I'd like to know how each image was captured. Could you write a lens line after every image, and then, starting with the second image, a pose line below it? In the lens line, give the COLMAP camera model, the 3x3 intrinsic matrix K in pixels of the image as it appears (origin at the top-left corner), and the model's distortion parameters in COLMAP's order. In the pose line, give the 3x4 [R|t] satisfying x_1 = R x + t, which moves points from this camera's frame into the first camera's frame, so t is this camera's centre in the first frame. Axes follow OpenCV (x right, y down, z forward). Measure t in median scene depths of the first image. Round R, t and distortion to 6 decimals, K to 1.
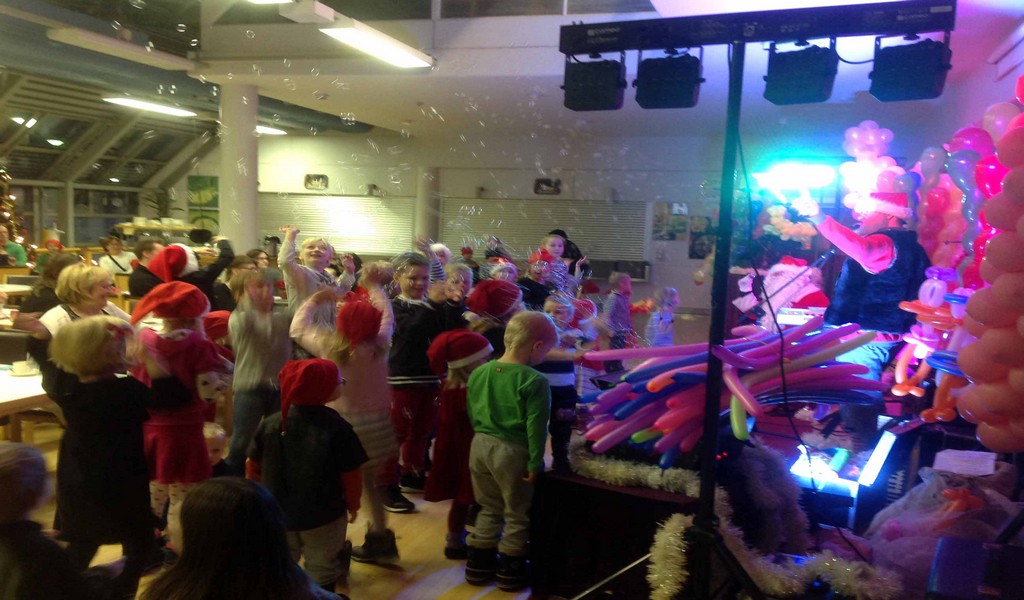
lens RADIAL K [[1005.0, 0, 480.7], [0, 1005.0, 307.3], [0, 0, 1]] dist [0.042958, 0.007360]
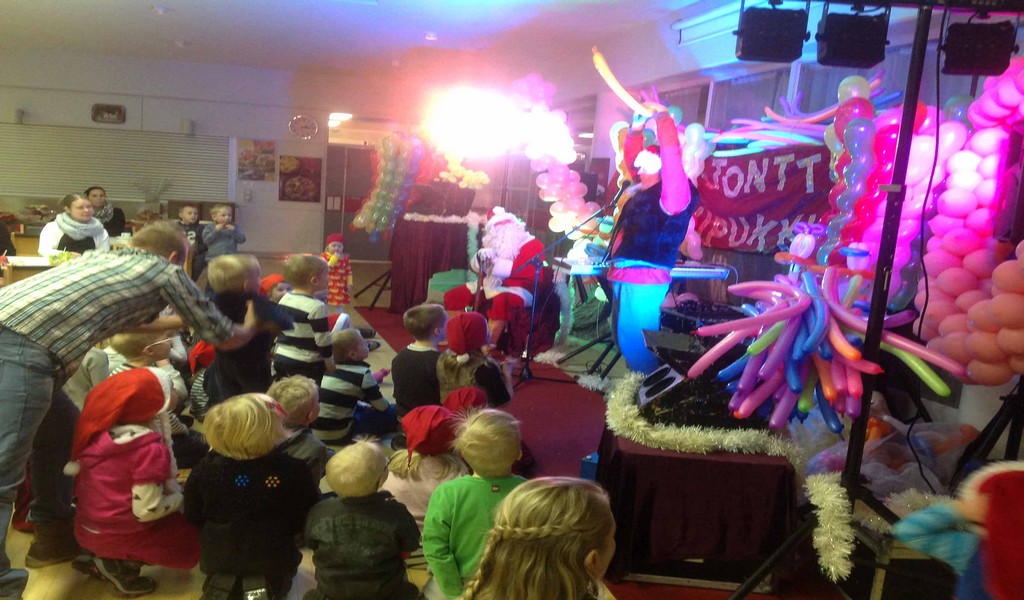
lens RADIAL K [[1000.6, 0, 483.0], [0, 1000.6, 299.6], [0, 0, 1]] dist [0.046896, -0.002206]
pose [[0.818178, -0.050291, 0.572761, -0.226286], [0.017001, 0.997848, 0.063330, -0.013957], [-0.574713, -0.042077, 0.817273, 0.133934]]
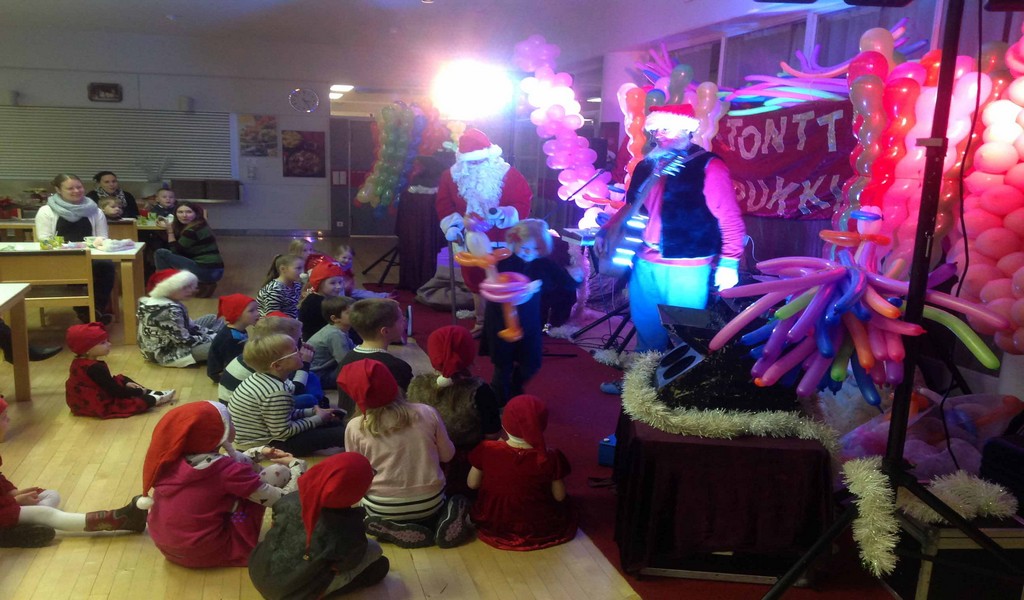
lens RADIAL K [[1000.2, 0, 510.5], [0, 1000.2, 242.4], [0, 0, 1]] dist [0.055620, -0.021757]
pose [[0.811140, -0.057697, 0.582000, -0.202976], [0.045171, 0.998330, 0.036015, -0.014037], [-0.583106, -0.002924, 0.812391, 0.155947]]
